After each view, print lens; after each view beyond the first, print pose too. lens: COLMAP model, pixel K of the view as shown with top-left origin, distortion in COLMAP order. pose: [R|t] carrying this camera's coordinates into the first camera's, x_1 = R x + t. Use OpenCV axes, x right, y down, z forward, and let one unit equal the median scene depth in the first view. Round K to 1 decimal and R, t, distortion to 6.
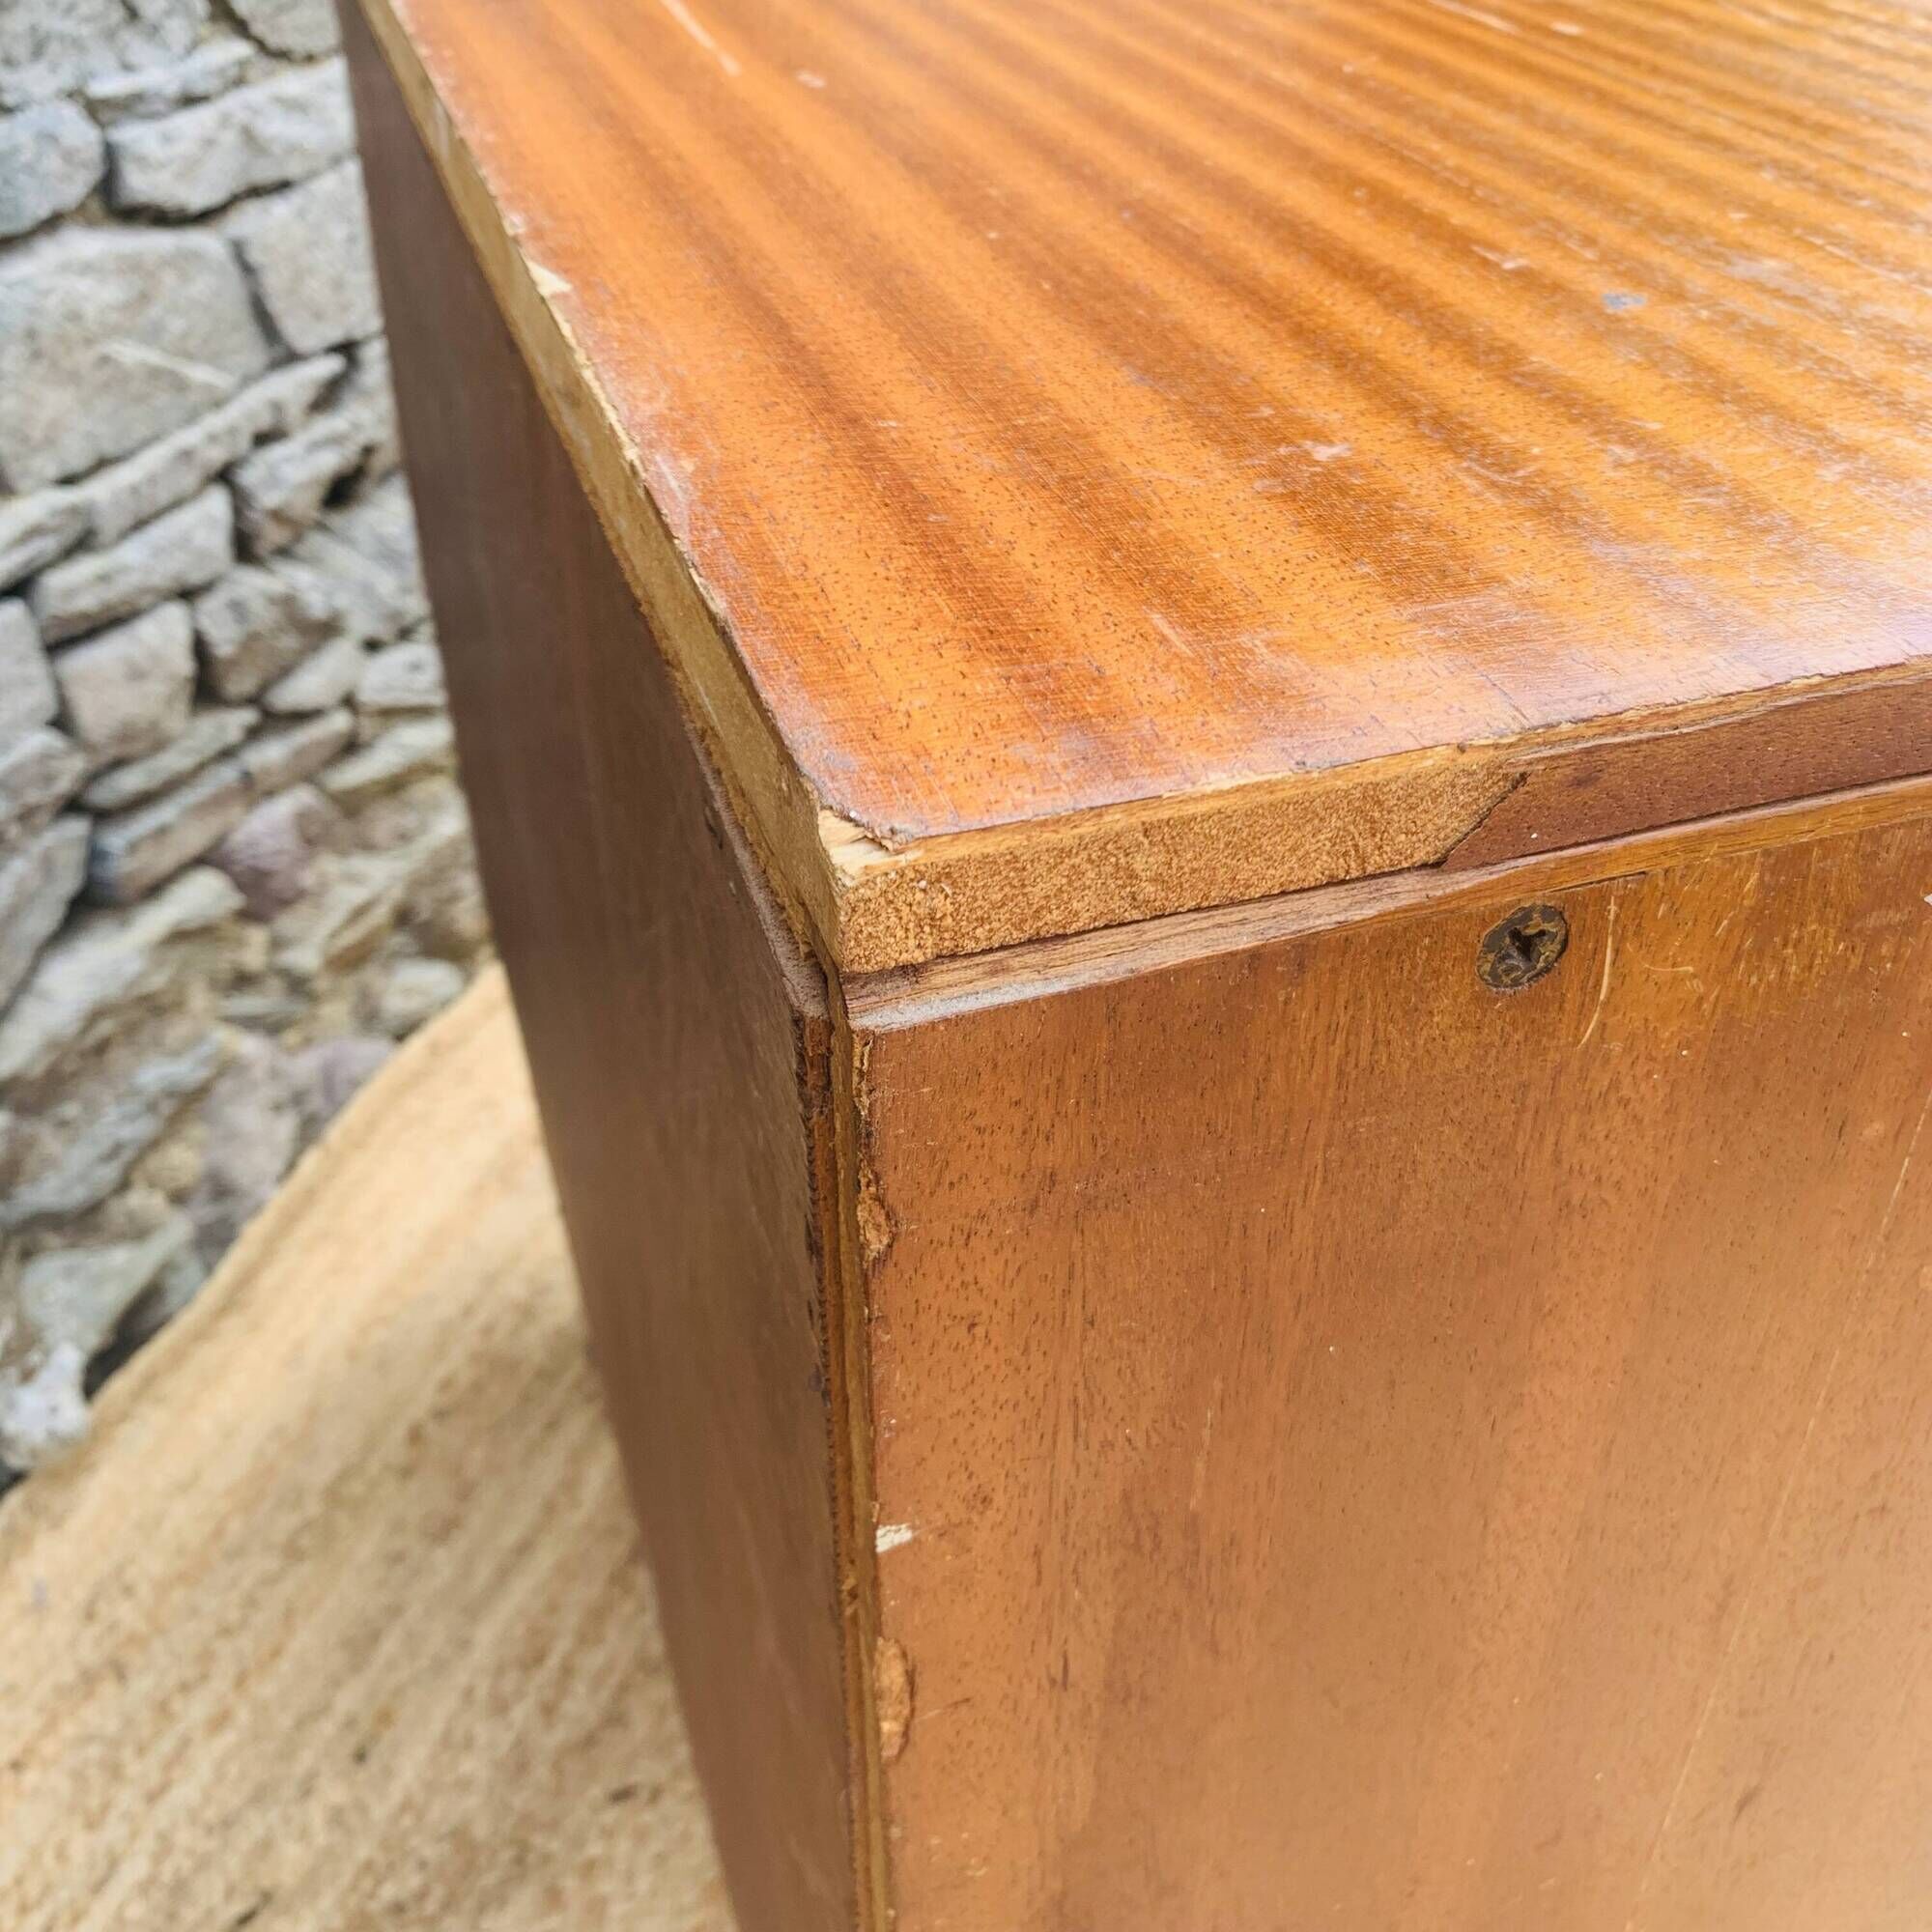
lens RADIAL K [[2014.7, 0, 955.8], [0, 2014.7, 949.1], [0, 0, 1]] dist [-0.020131, 0.014165]
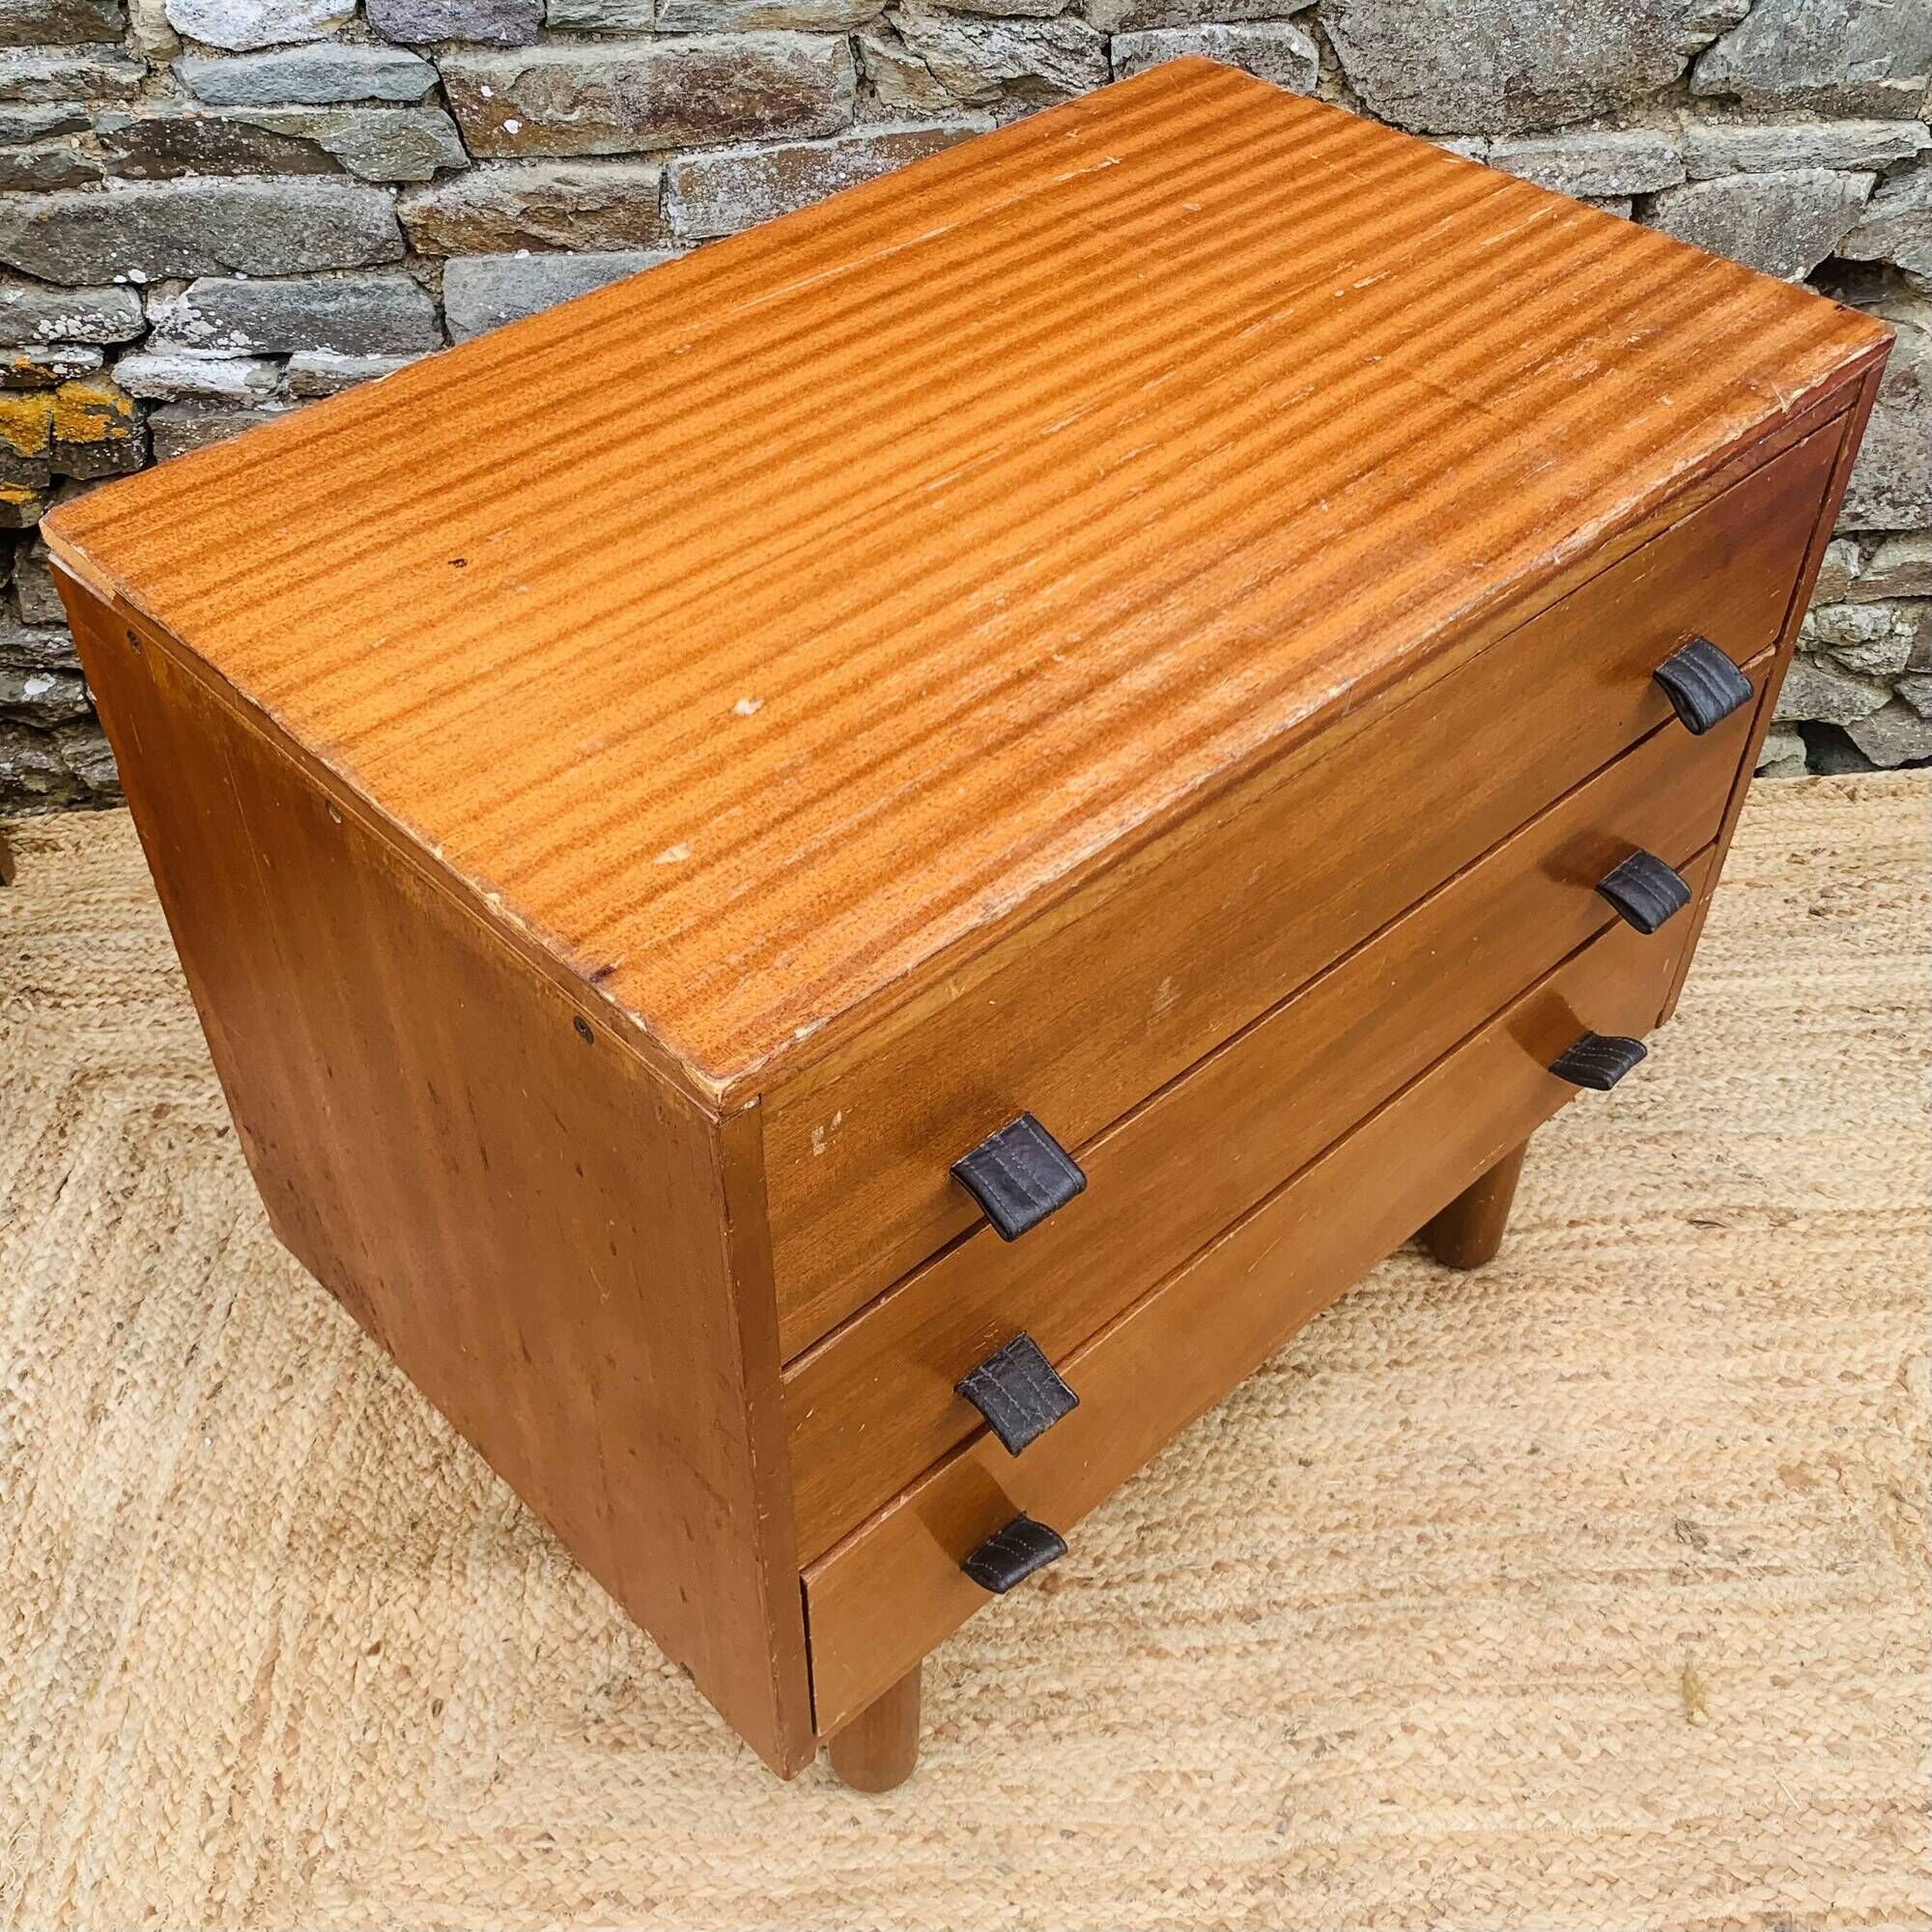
lens RADIAL K [[2188.8, 0, 952.2], [0, 2188.8, 970.7], [0, 0, 1]] dist [-0.008775, 0.001227]
pose [[0.427039, 0.632200, -0.646499, 0.929019], [-0.529589, 0.754378, 0.387878, -0.453862], [0.732921, 0.176740, 0.656955, -0.119374]]
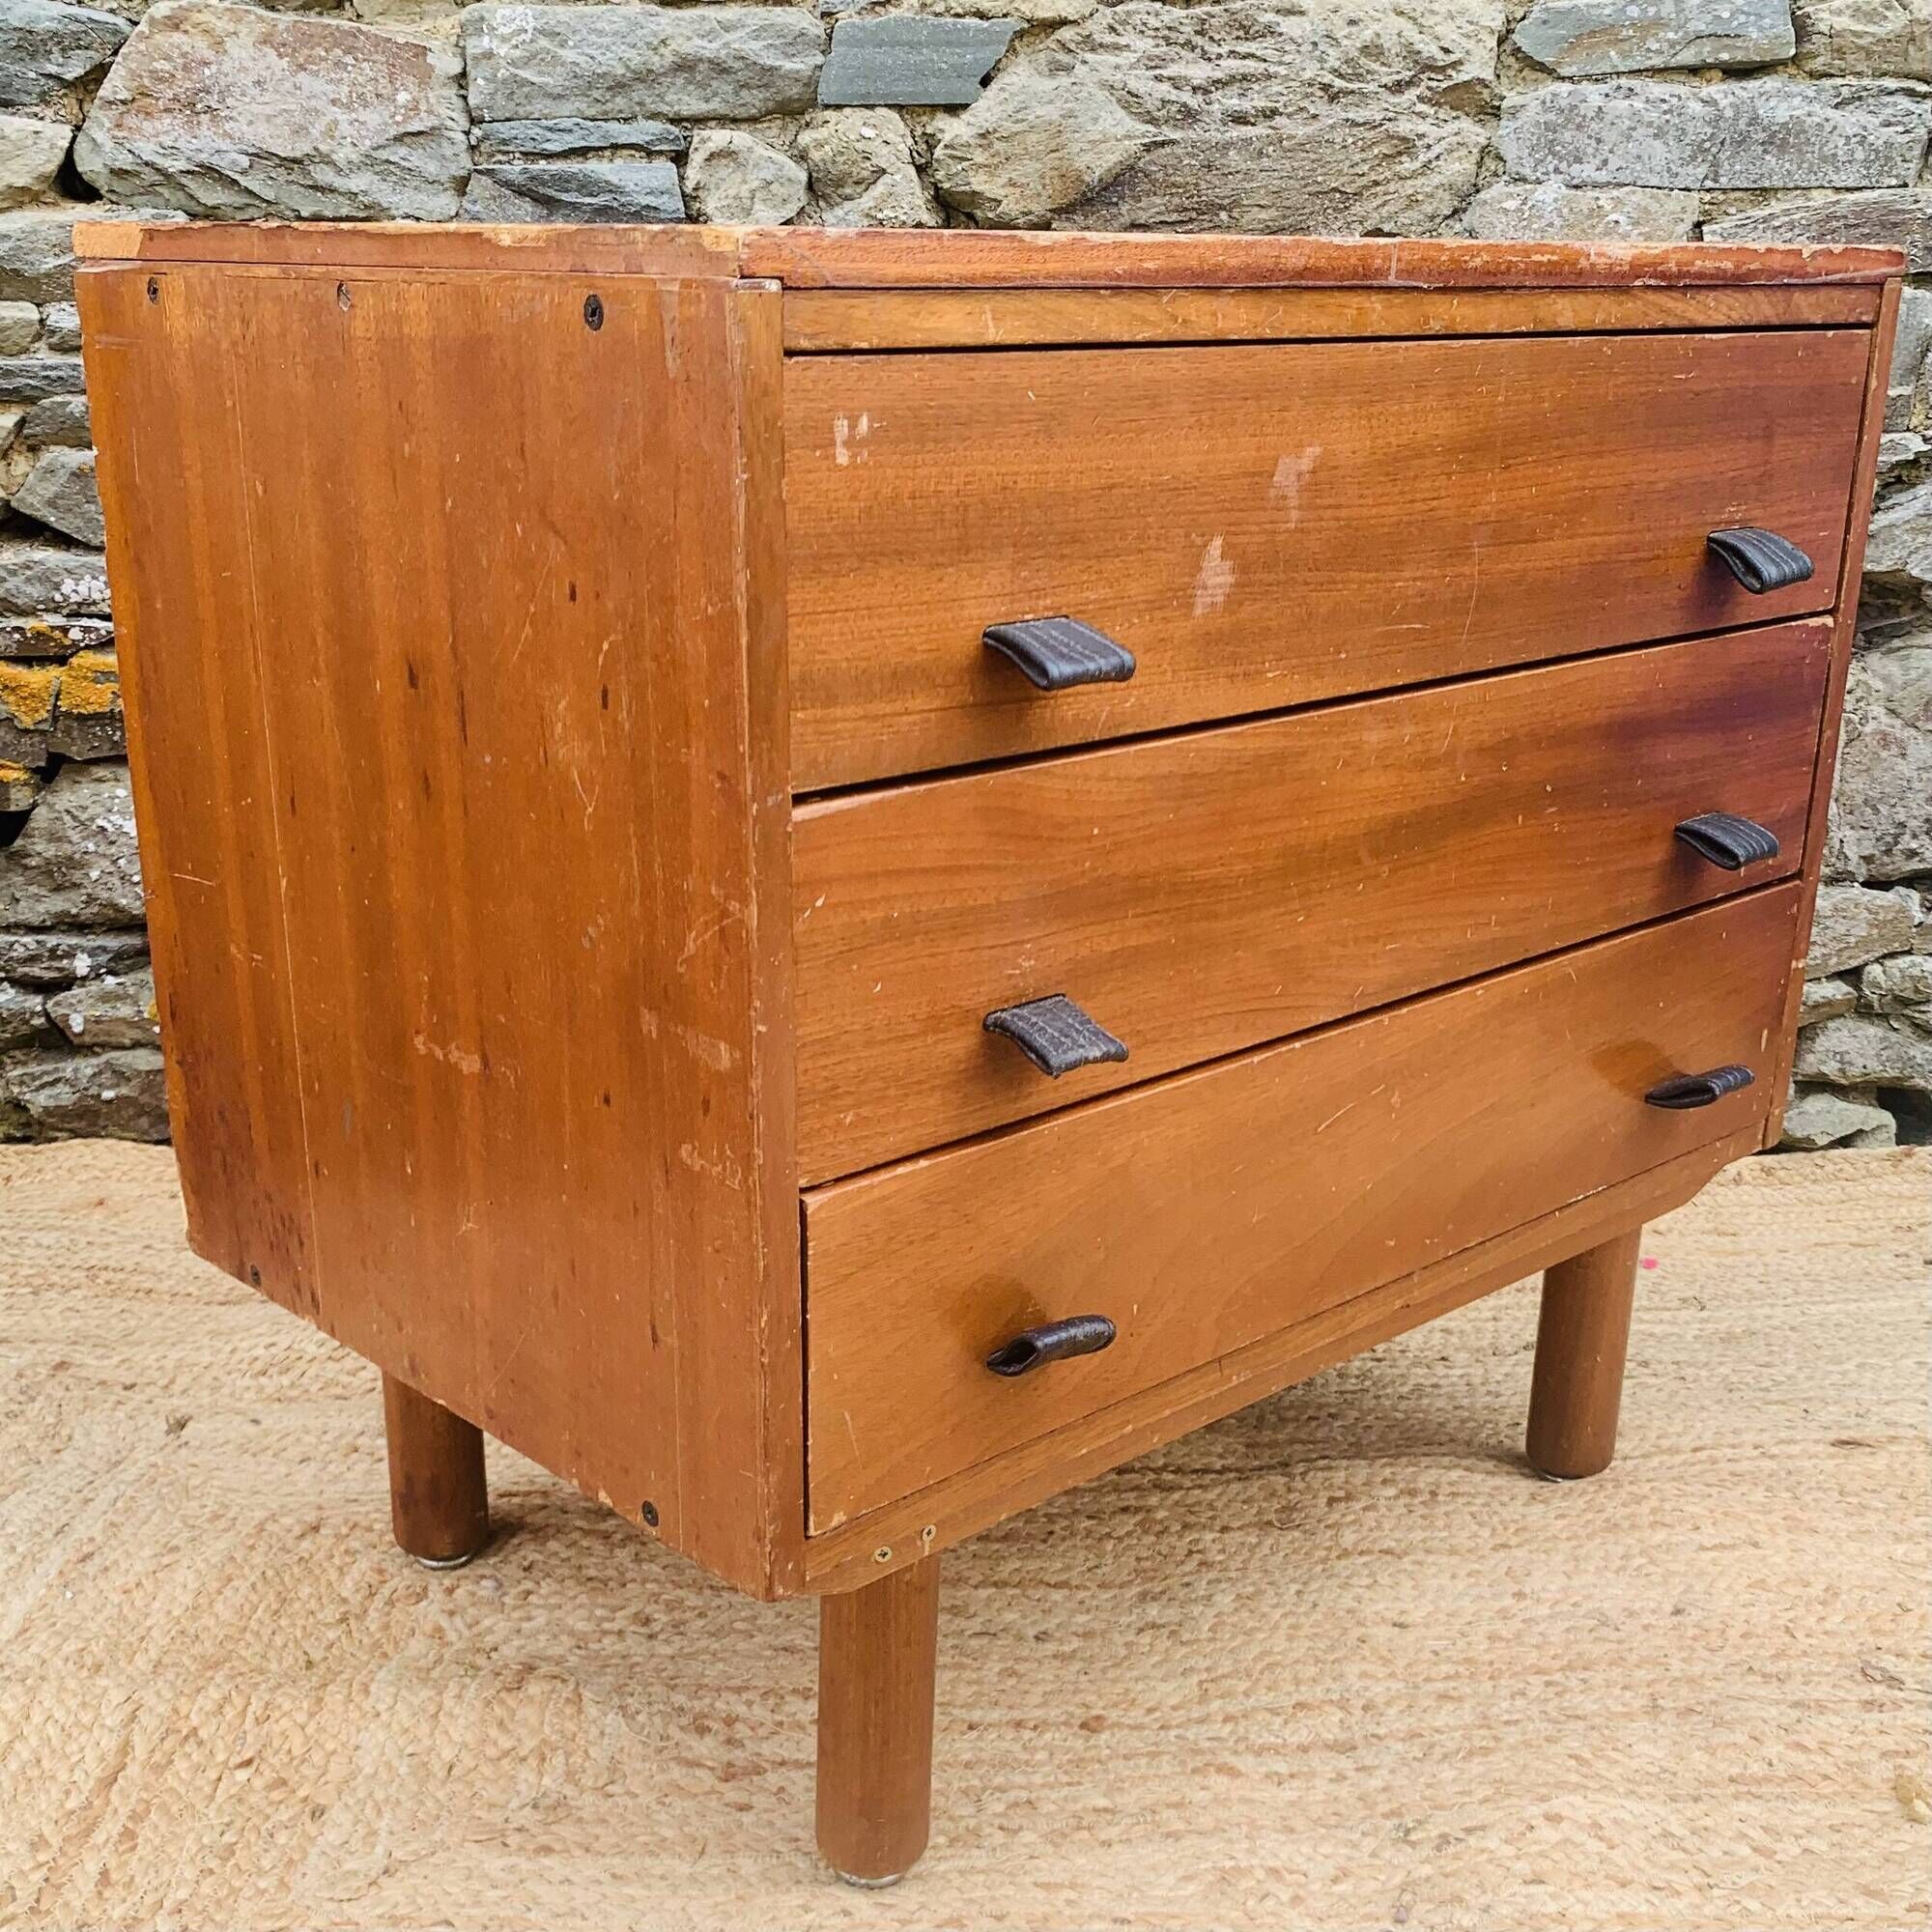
lens RADIAL K [[2391.4, 0, 964.3], [0, 2391.4, 1169.5], [0, 0, 1]] dist [-0.011823, 0.007859]
pose [[0.425363, 0.334513, -0.840933, 1.208364], [-0.535581, 0.842051, 0.064049, 0.066006], [0.729533, 0.423144, 0.537336, 0.084490]]
